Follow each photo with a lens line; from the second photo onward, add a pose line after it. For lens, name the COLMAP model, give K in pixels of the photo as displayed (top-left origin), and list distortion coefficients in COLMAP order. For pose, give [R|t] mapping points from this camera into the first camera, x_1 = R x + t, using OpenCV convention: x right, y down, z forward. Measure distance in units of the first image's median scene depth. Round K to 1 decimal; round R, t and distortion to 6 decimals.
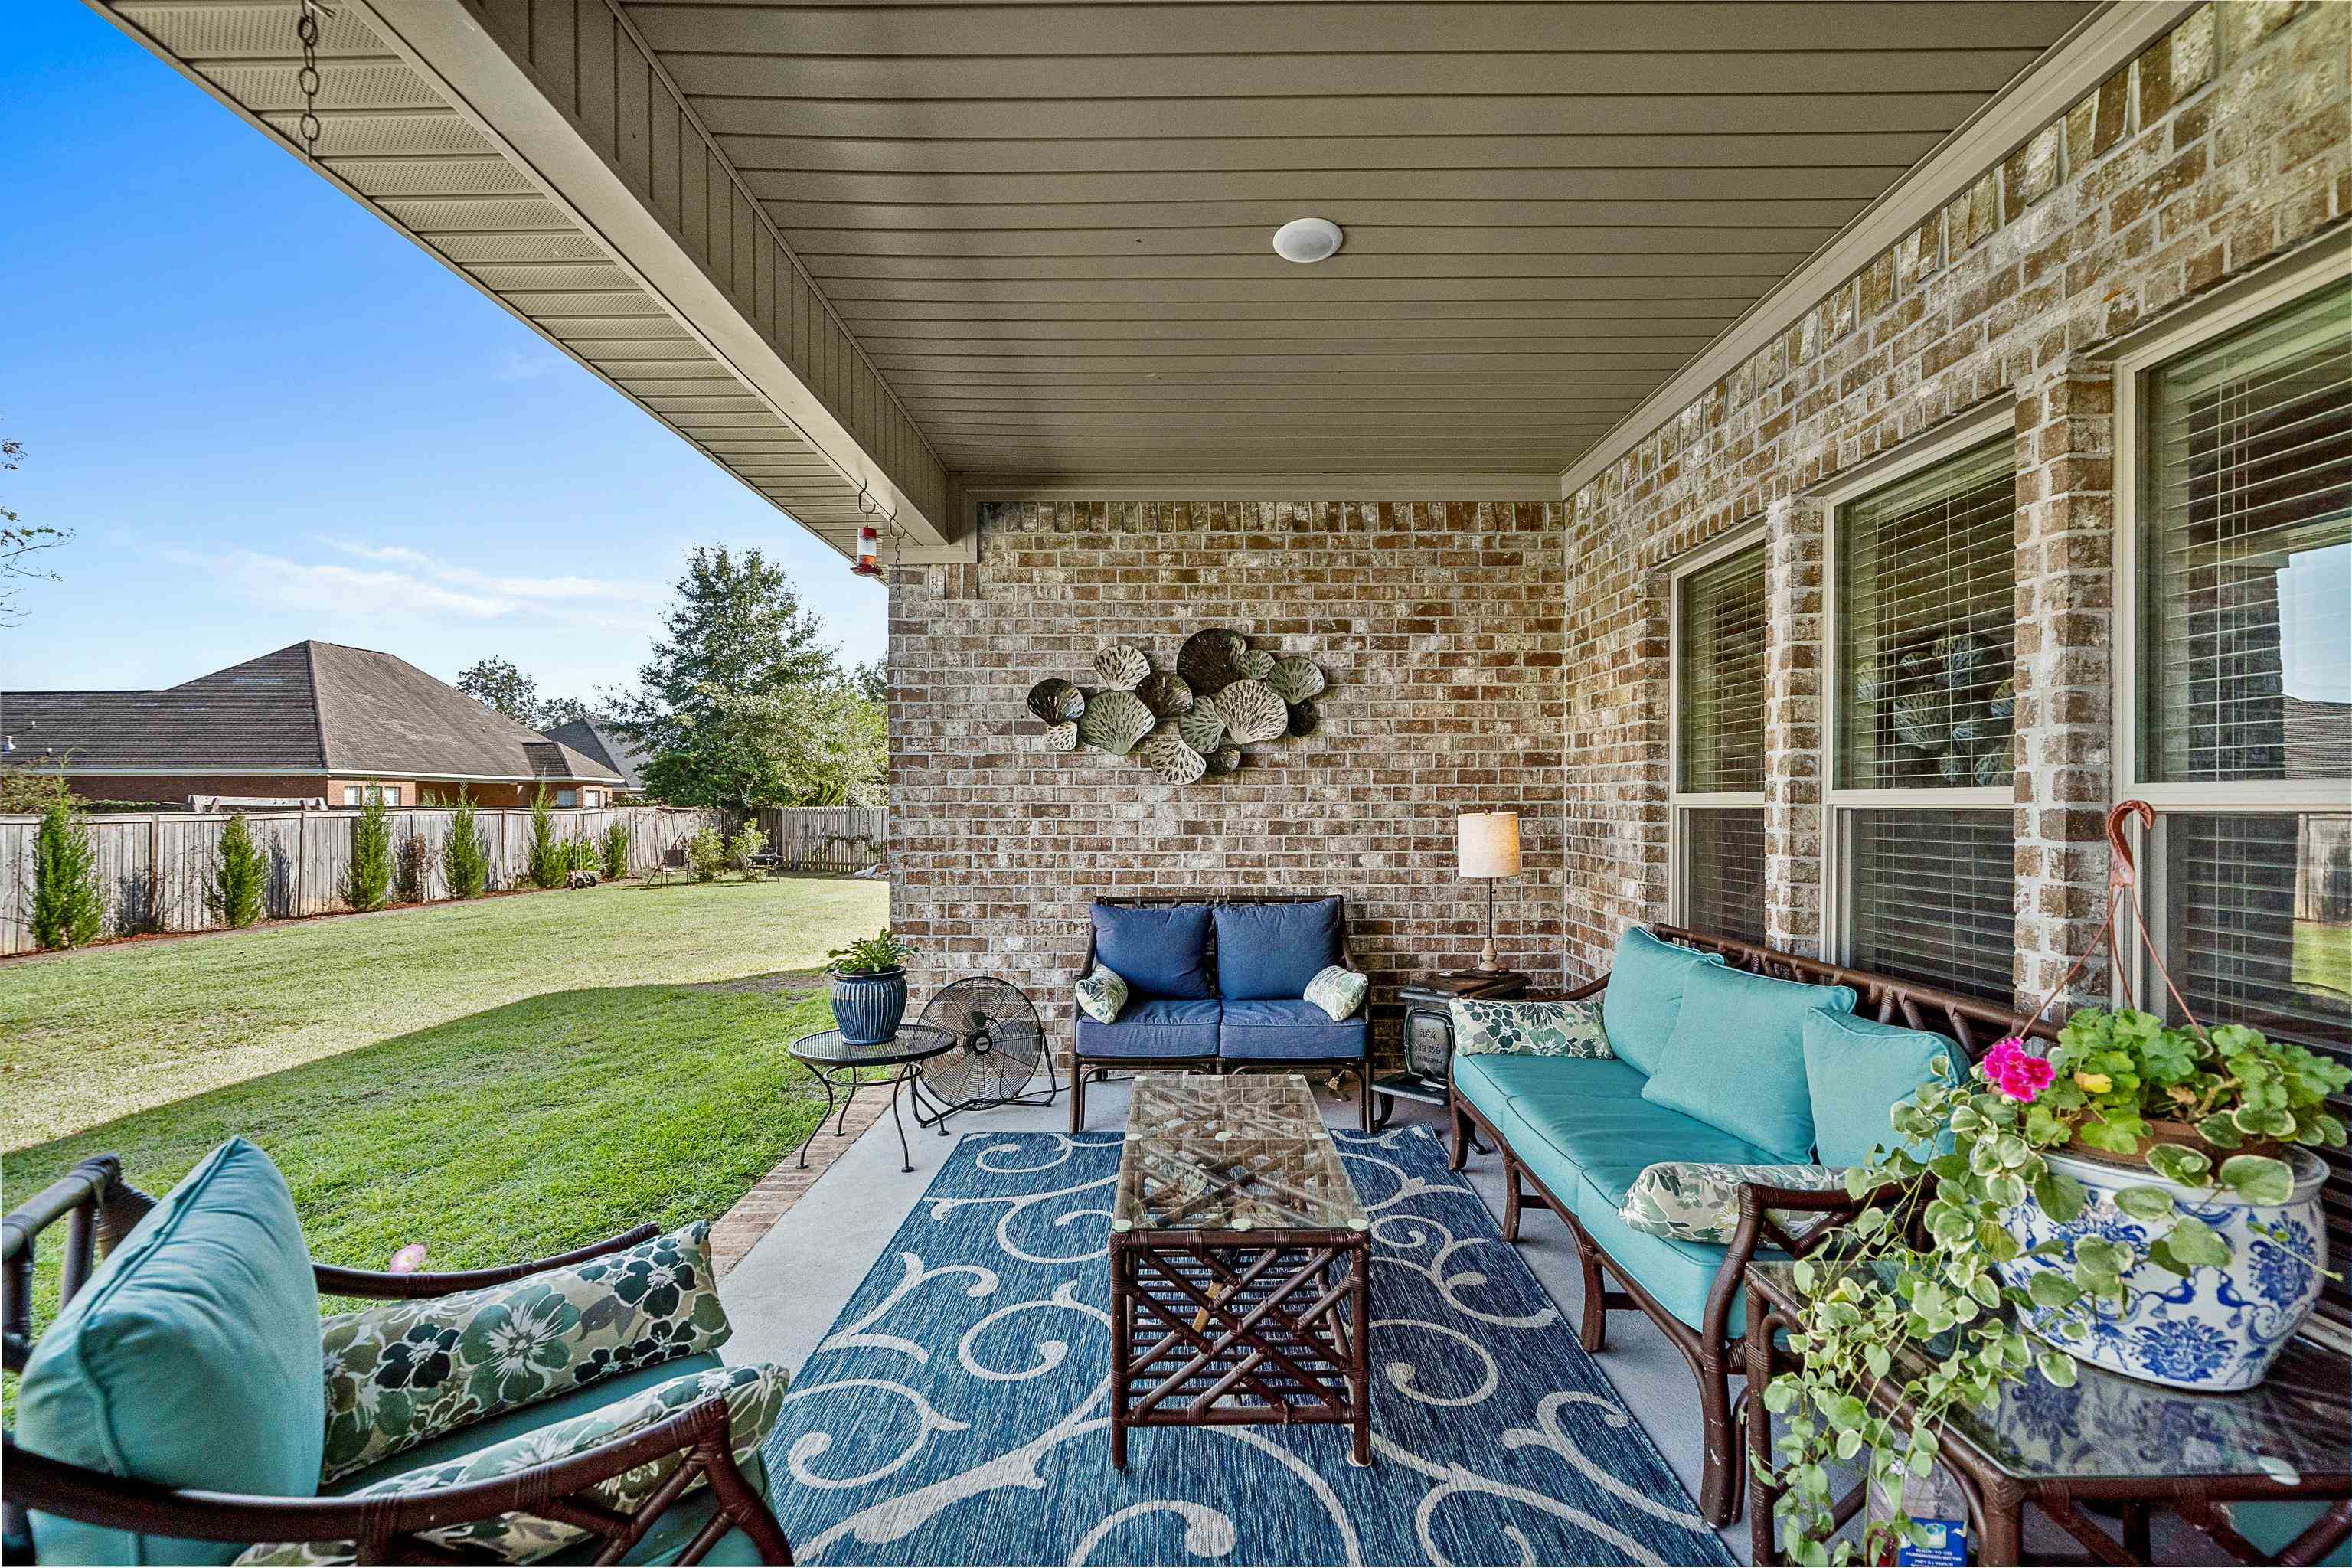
lens RADIAL K [[987.5, 0, 1175.7], [0, 987.5, 790.3], [0, 0, 1]] dist [-0.002623, -0.000260]
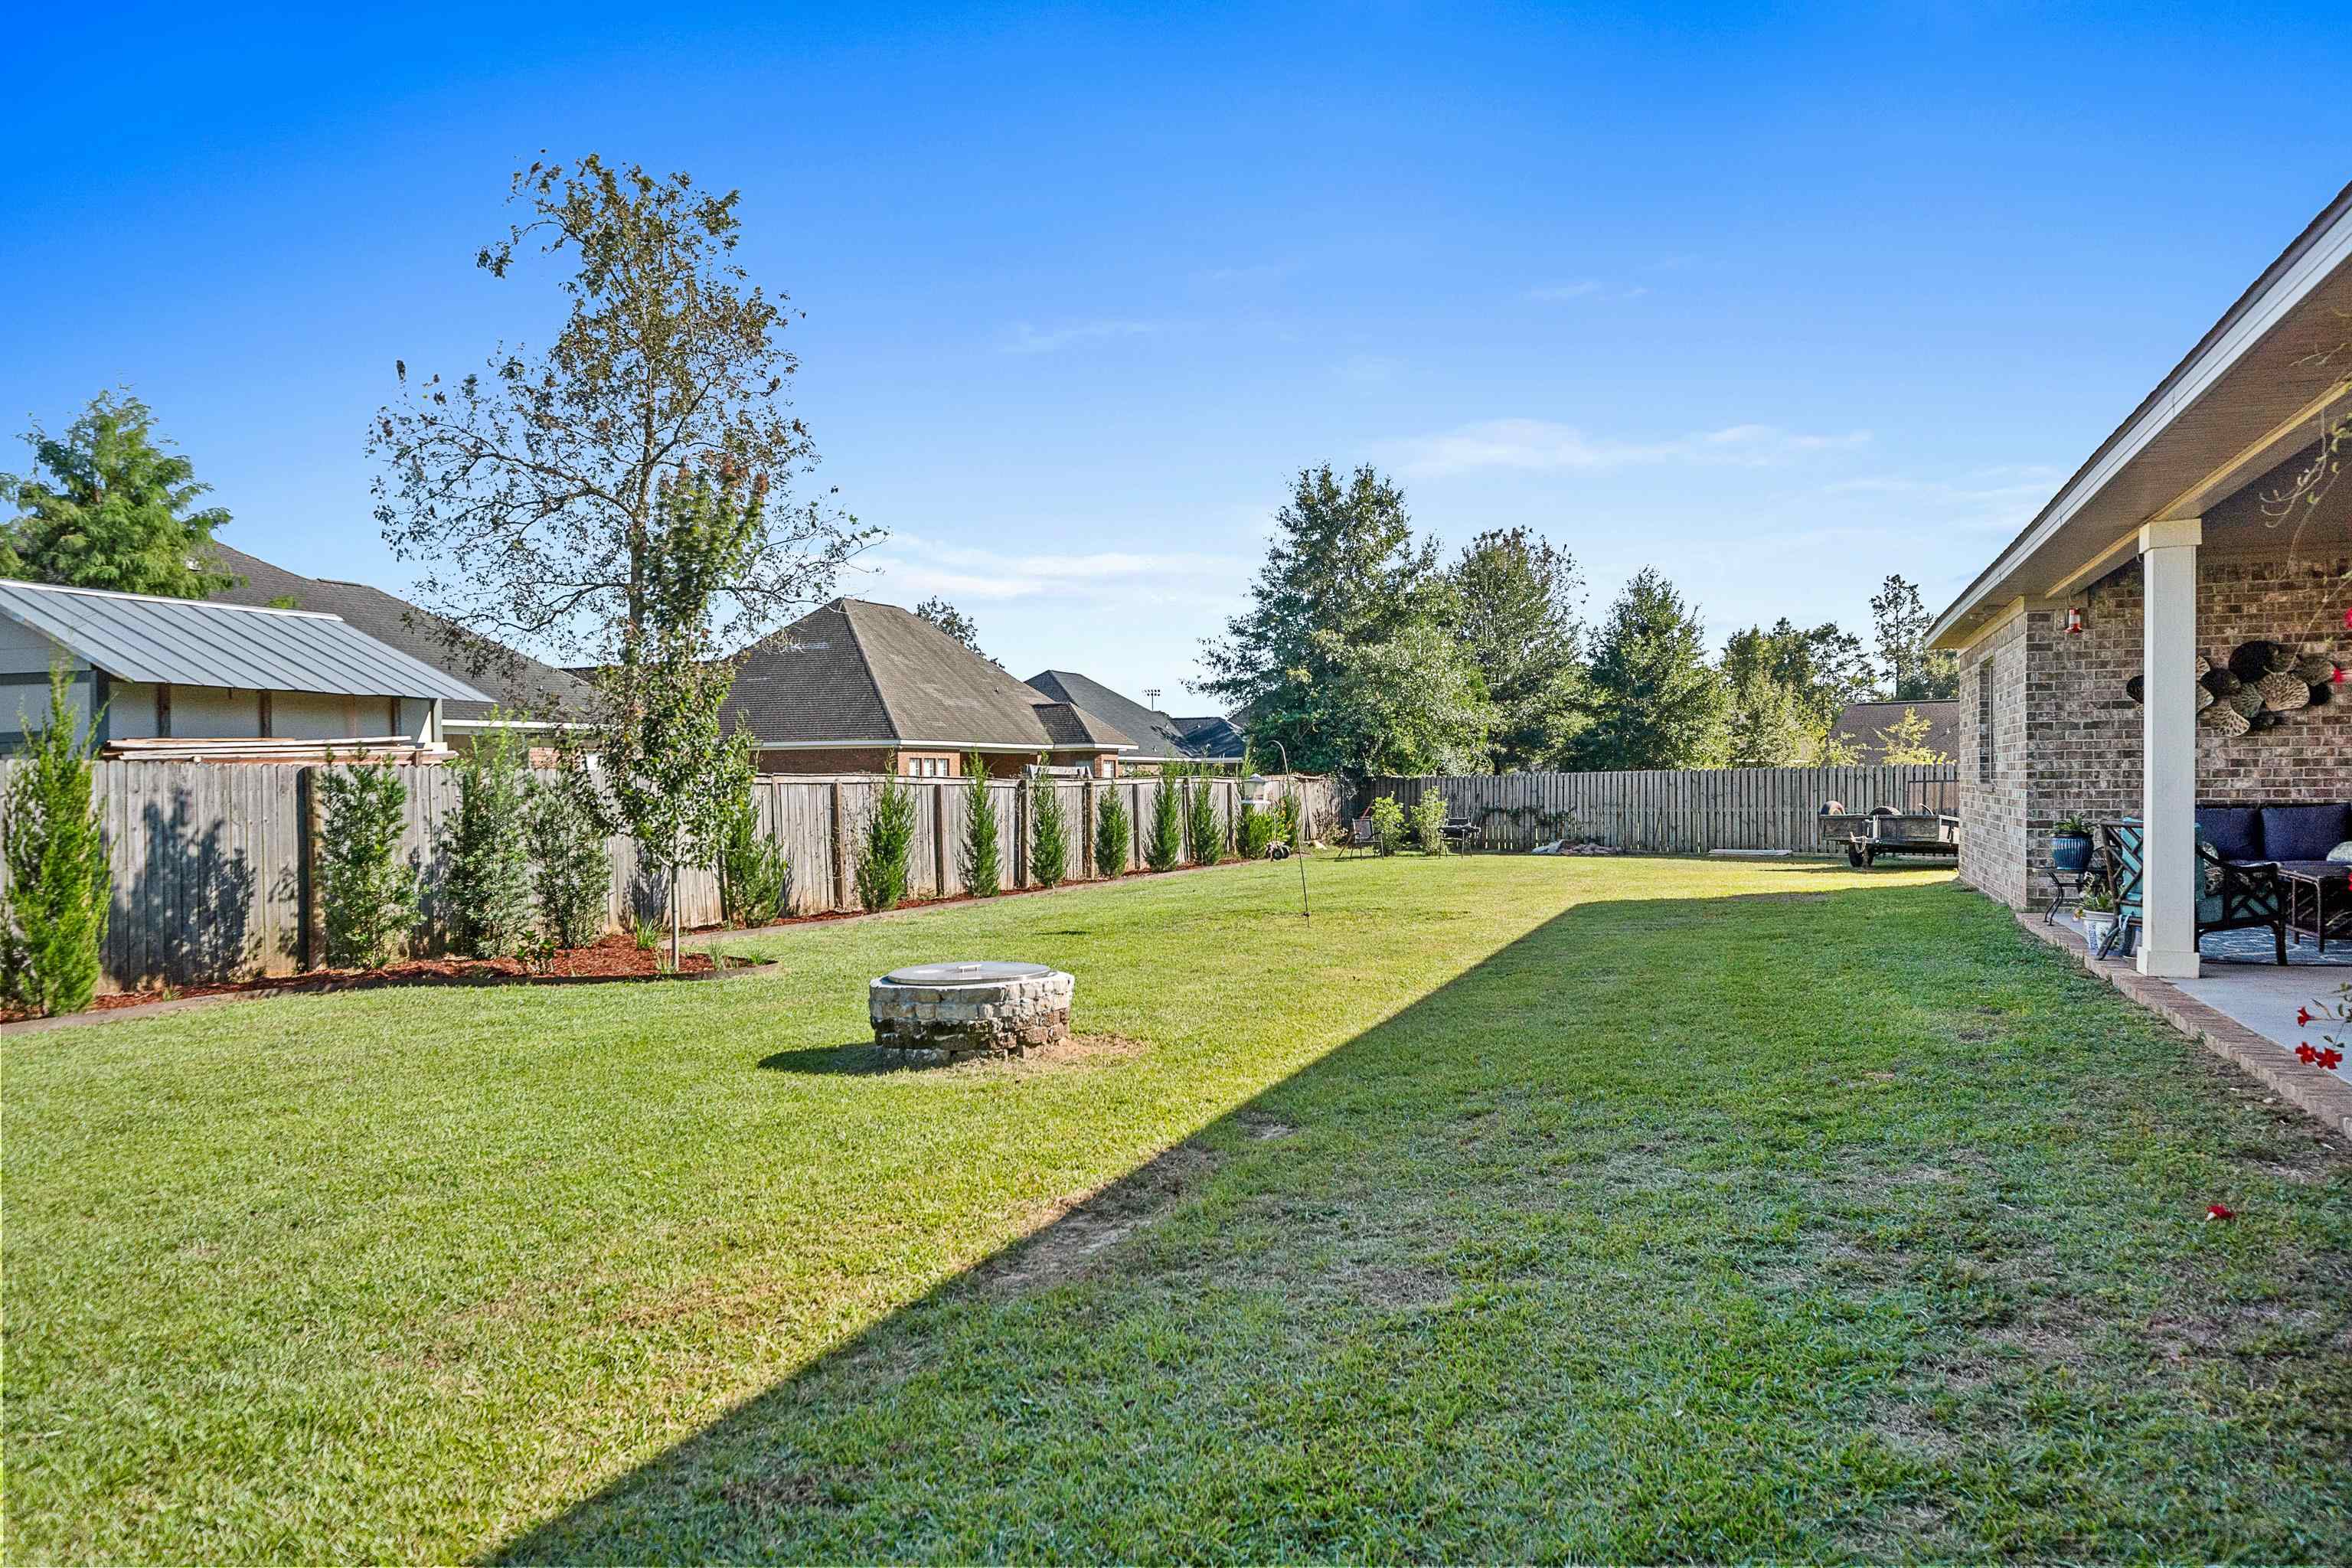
lens RADIAL K [[1573.0, 0, 1173.8], [0, 1573.0, 803.2], [0, 0, 1]] dist [0.004455, -0.001967]
pose [[0.933248, -0.003631, -0.359215, -0.688925], [0.014432, 0.999521, 0.027390, 0.007590], [0.358944, -0.030746, 0.932853, -2.066466]]
